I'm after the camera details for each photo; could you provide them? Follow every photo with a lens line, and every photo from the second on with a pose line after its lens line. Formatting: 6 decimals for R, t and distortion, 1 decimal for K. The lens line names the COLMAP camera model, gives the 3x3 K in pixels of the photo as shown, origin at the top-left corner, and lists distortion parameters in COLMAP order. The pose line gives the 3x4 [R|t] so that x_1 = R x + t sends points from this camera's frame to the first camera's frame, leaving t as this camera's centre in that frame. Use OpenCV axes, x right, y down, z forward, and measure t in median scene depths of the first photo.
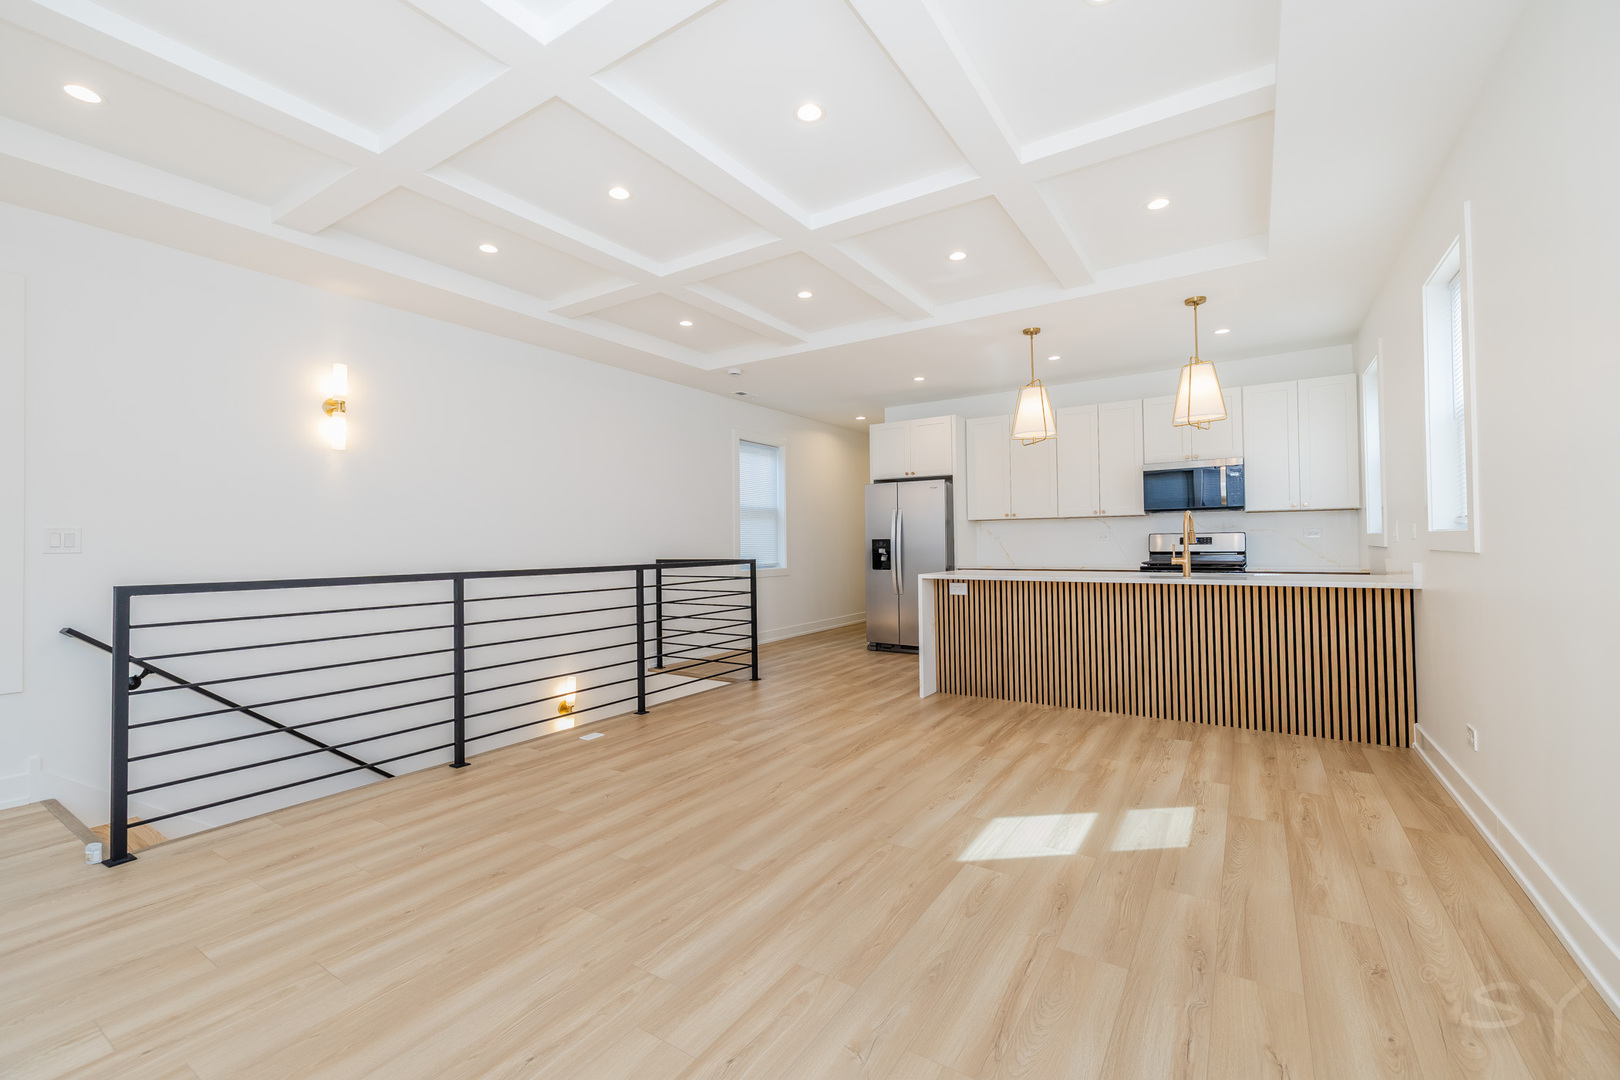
lens RADIAL K [[702.9, 0, 808.8], [0, 702.9, 542.9], [0, 0, 1]] dist [0.001162, 0.000538]
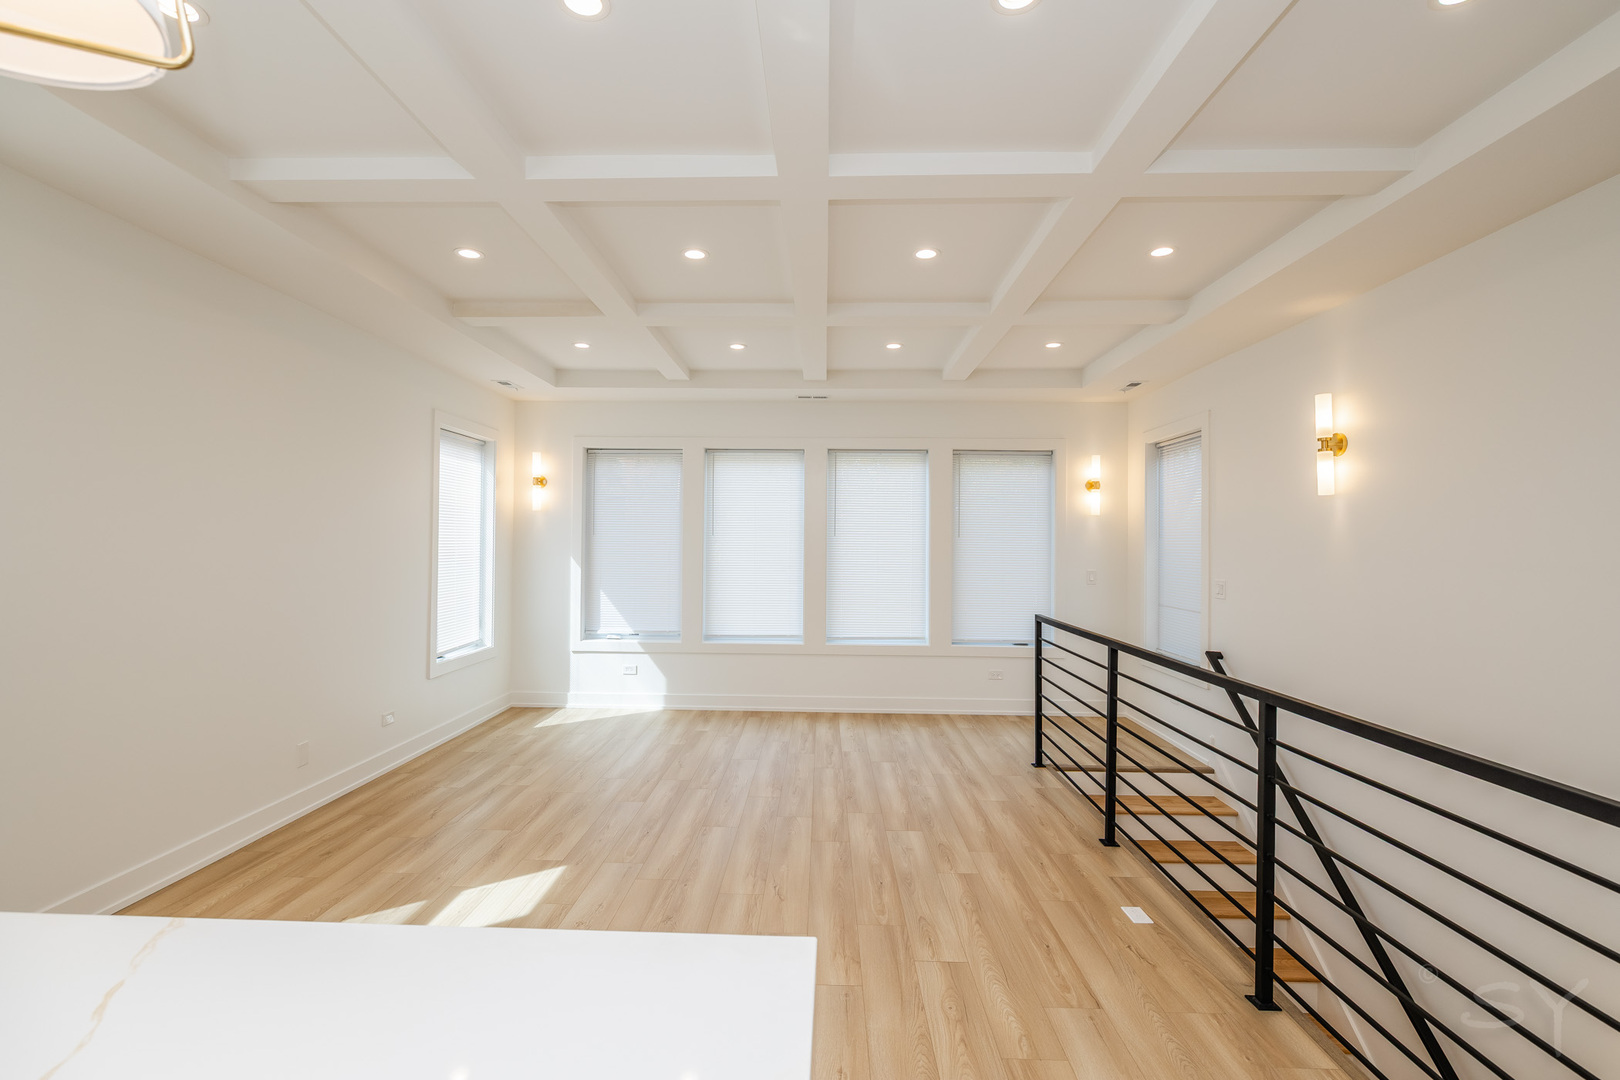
lens RADIAL K [[746.0, 0, 810.0], [0, 746.0, 532.0], [0, 0, 1]] dist [-0.002389, -0.000012]
pose [[-0.855692, -0.004259, -0.517469, 0.396360], [0.002149, 0.999928, -0.011784, -0.099603], [0.517482, -0.011195, -0.855621, 1.751991]]
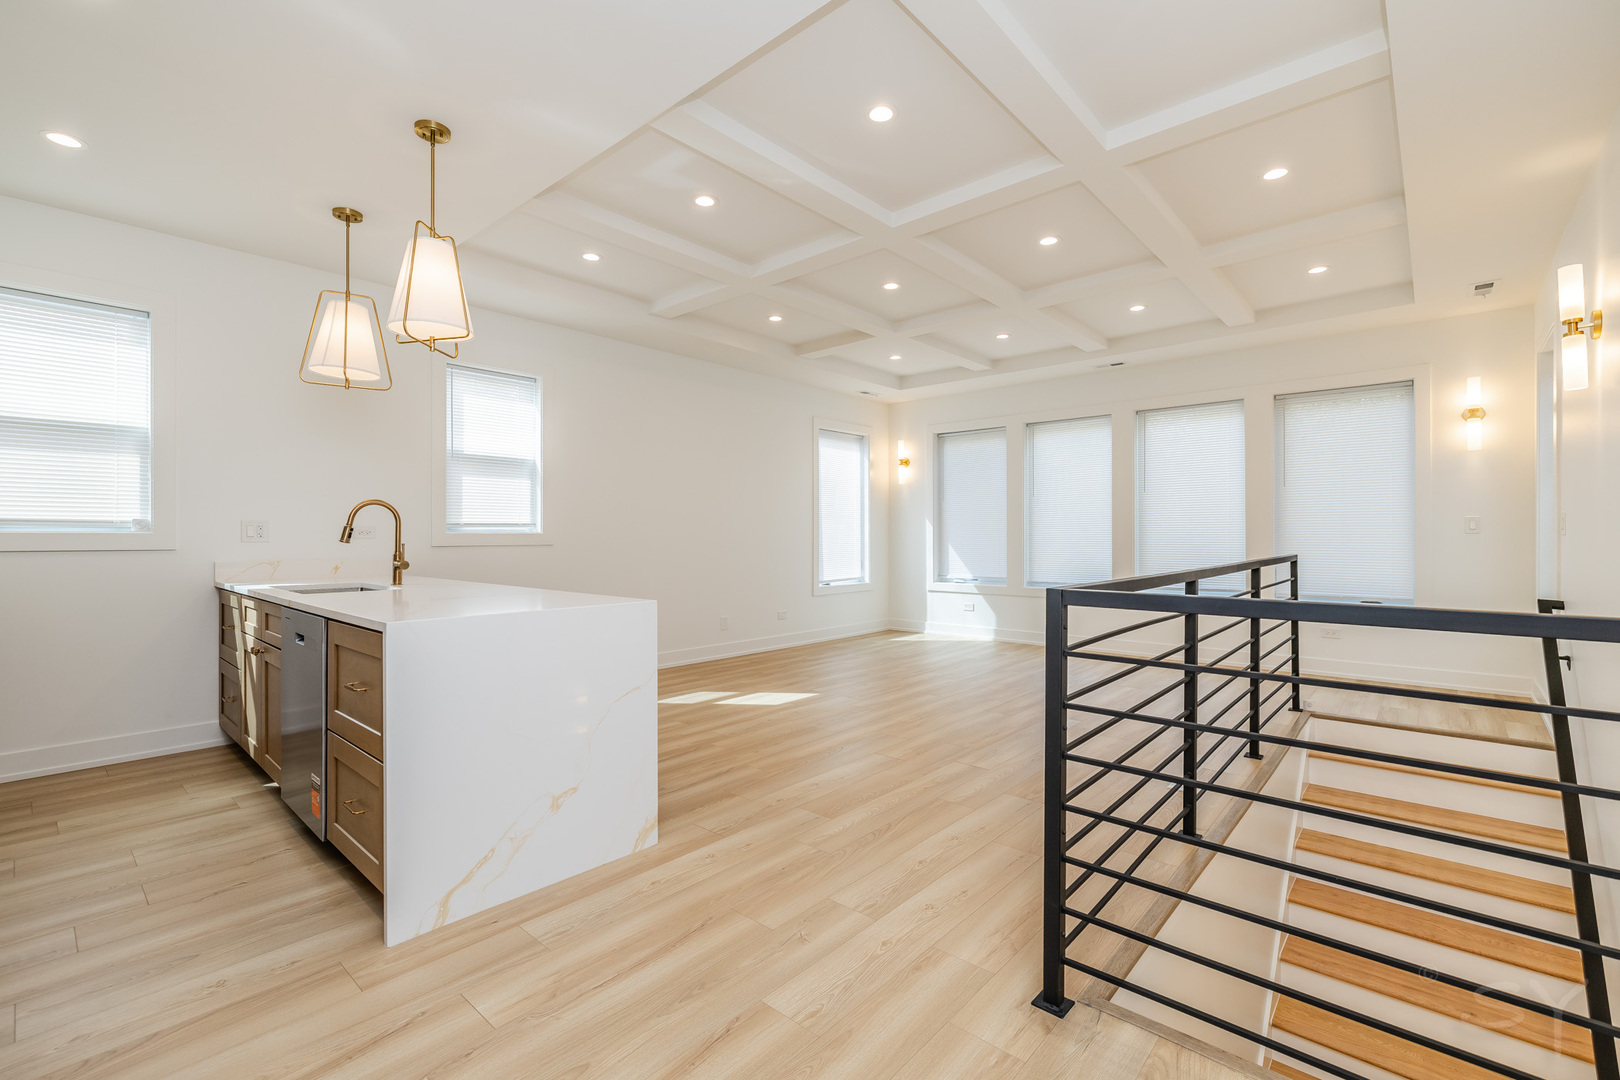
lens RADIAL K [[702.9, 0, 814.9], [0, 702.9, 534.9], [0, 0, 1]] dist [0.001162, 0.000538]
pose [[-0.990008, 0.016606, 0.140033, -0.037366], [0.016143, 0.999860, -0.004441, 0.002662], [-0.140087, -0.002136, -0.990137, 2.188438]]
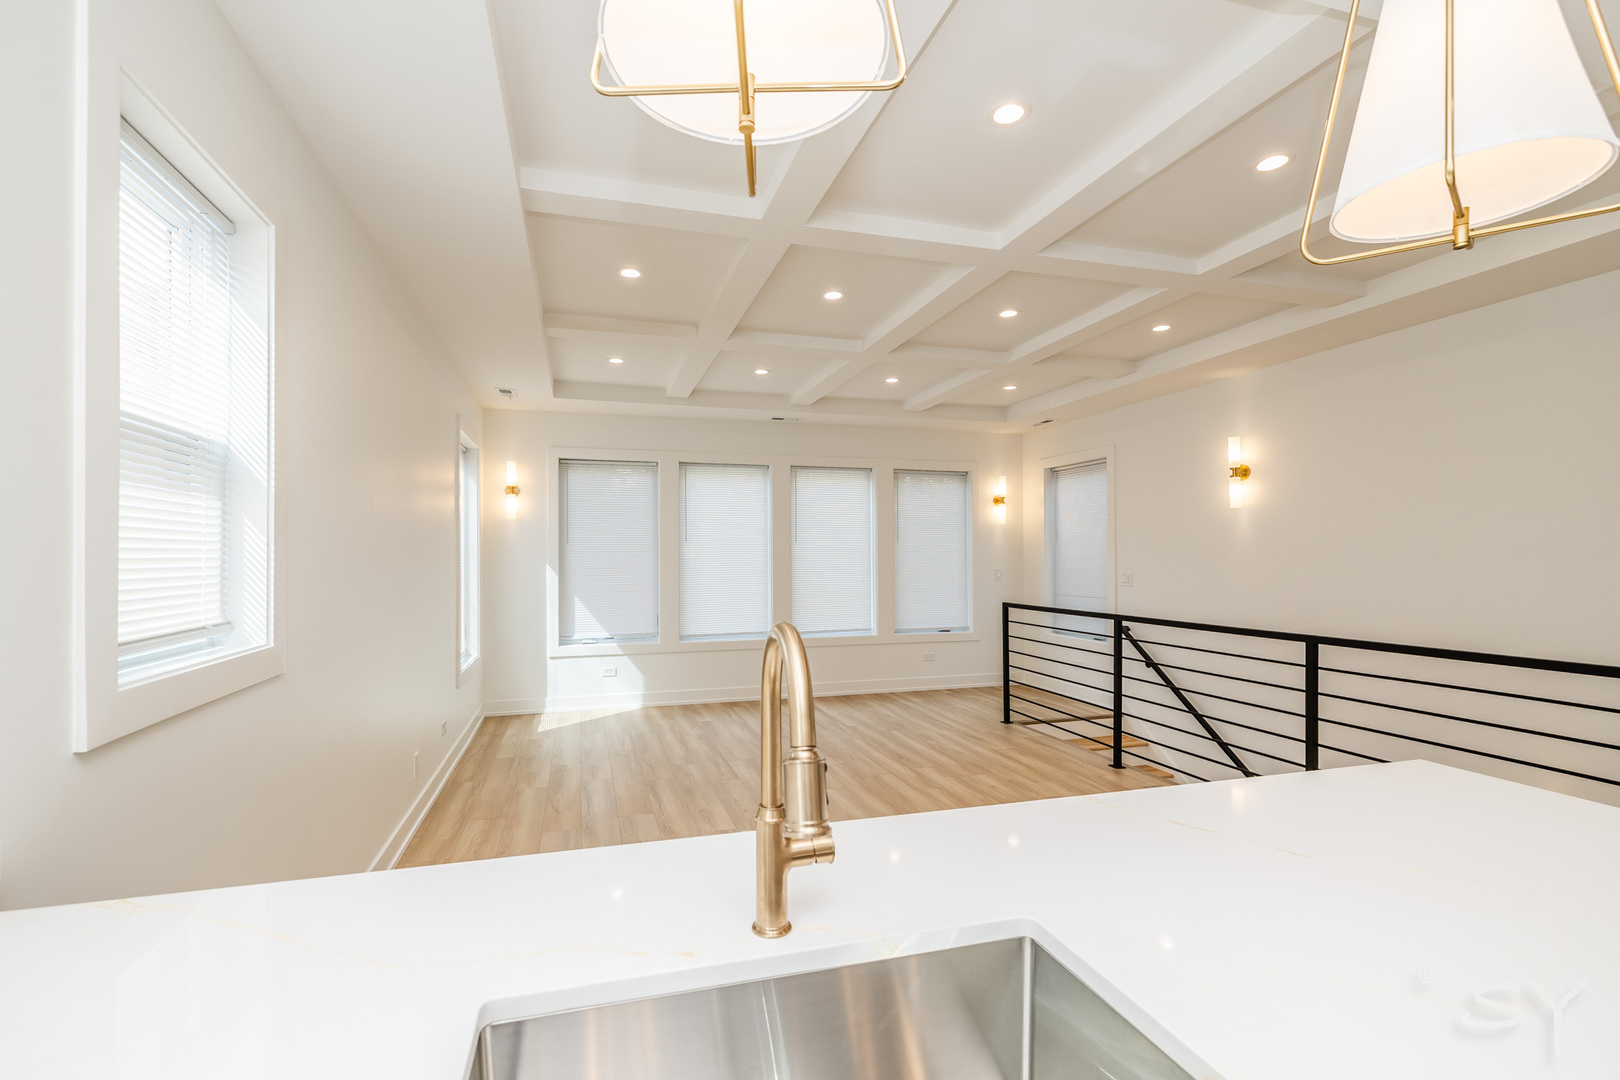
lens RADIAL K [[702.9, 0, 793.4], [0, 702.9, 549.6], [0, 0, 1]] dist [0.001162, 0.000538]
pose [[-0.660355, 0.006320, -0.750927, 0.892865], [0.012672, 0.999916, -0.002728, -0.085656], [0.750847, -0.011318, -0.660379, 1.484629]]
